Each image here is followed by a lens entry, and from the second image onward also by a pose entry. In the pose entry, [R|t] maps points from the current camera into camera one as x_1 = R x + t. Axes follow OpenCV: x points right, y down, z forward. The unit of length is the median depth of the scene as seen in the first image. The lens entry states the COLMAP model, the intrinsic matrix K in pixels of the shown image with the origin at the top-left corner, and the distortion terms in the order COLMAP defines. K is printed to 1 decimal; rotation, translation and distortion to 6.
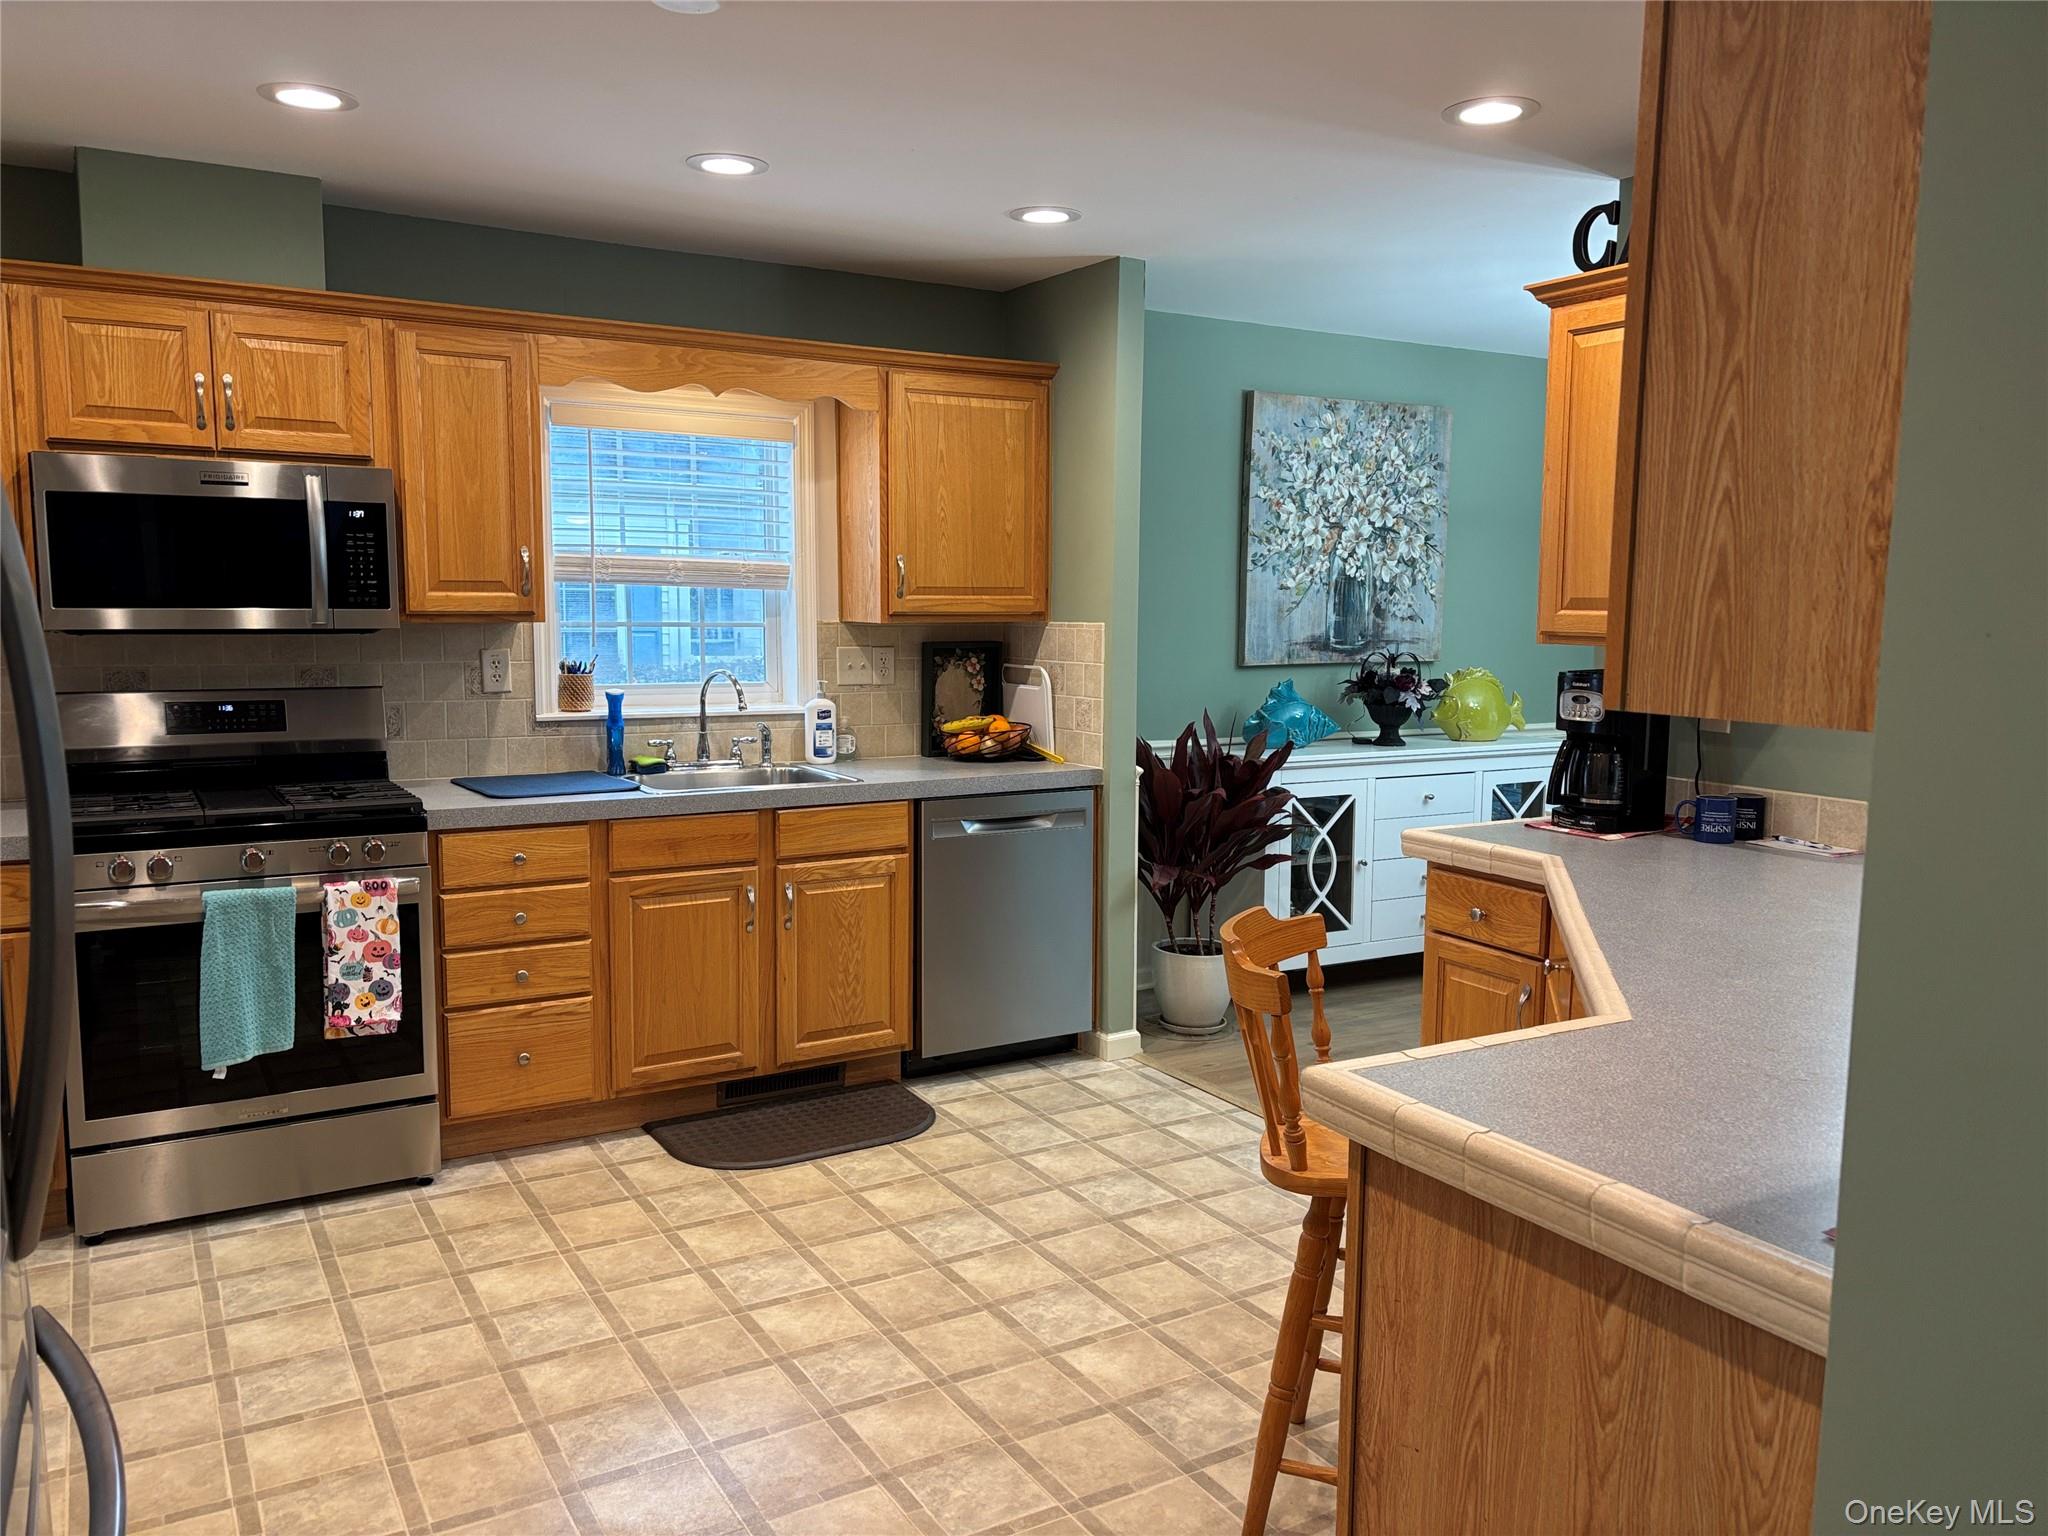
lens RADIAL K [[1547.1, 0, 1019.0], [0, 1547.1, 772.7], [0, 0, 1]] dist [0.037399, -0.010239]
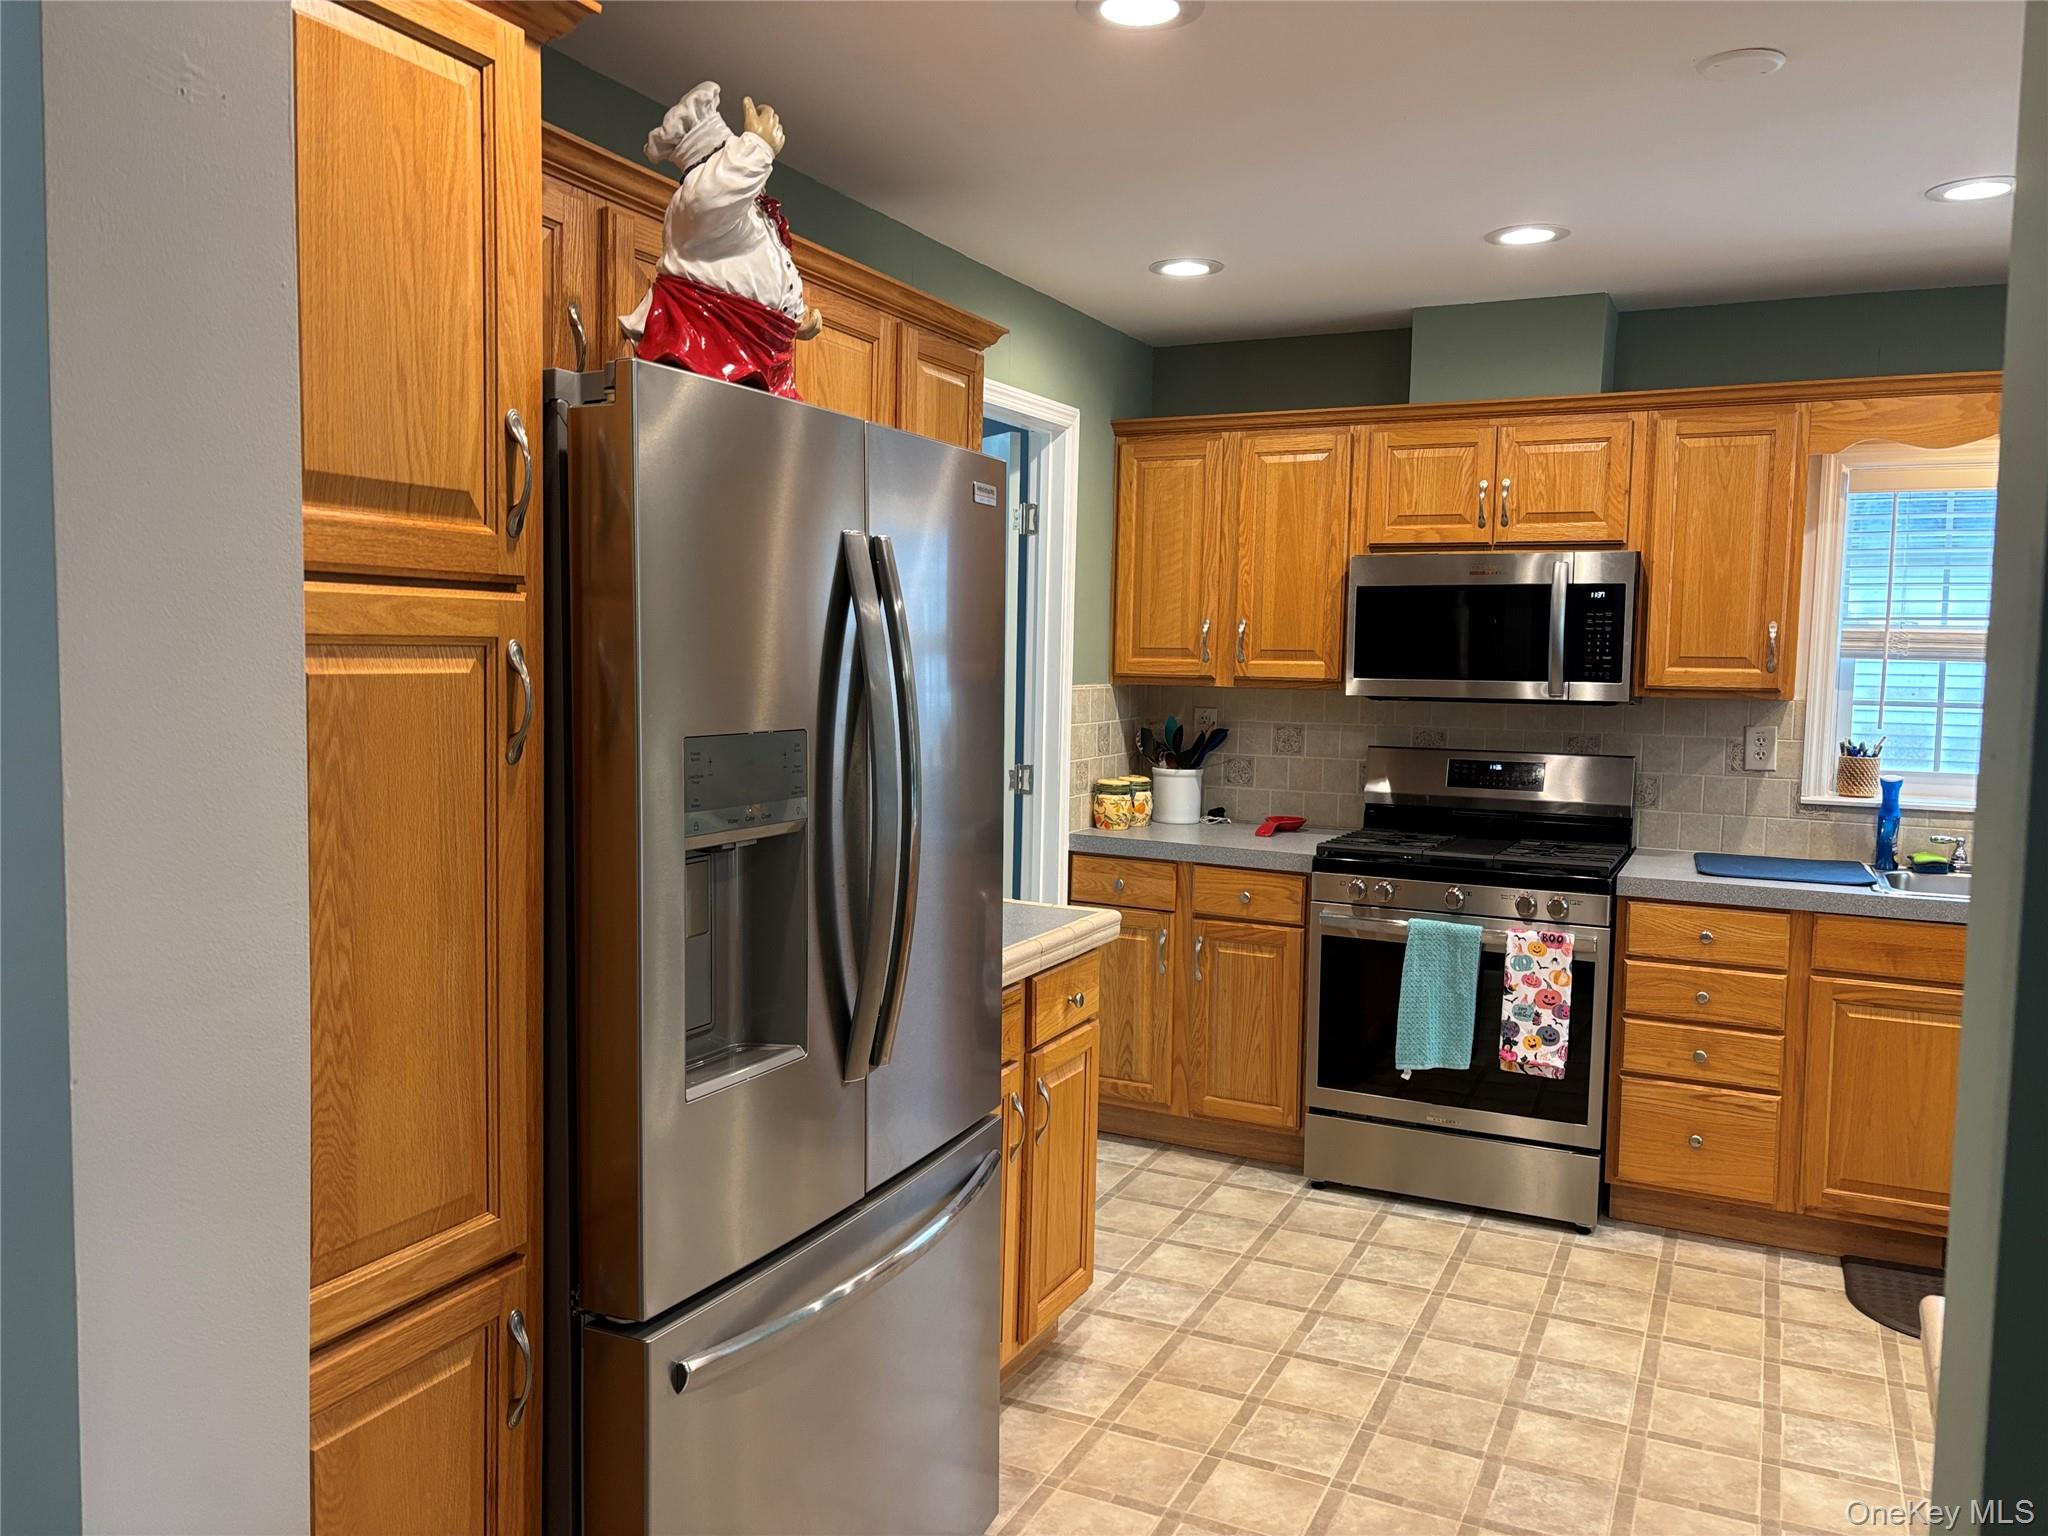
lens RADIAL K [[1547.1, 0, 1021.7], [0, 1547.1, 766.1], [0, 0, 1]] dist [0.037399, -0.010239]
pose [[0.562393, 0.063563, -0.824423, 0.245033], [-0.106305, 0.994325, 0.004145, -0.010660], [0.820008, 0.085309, 0.565958, 0.075519]]
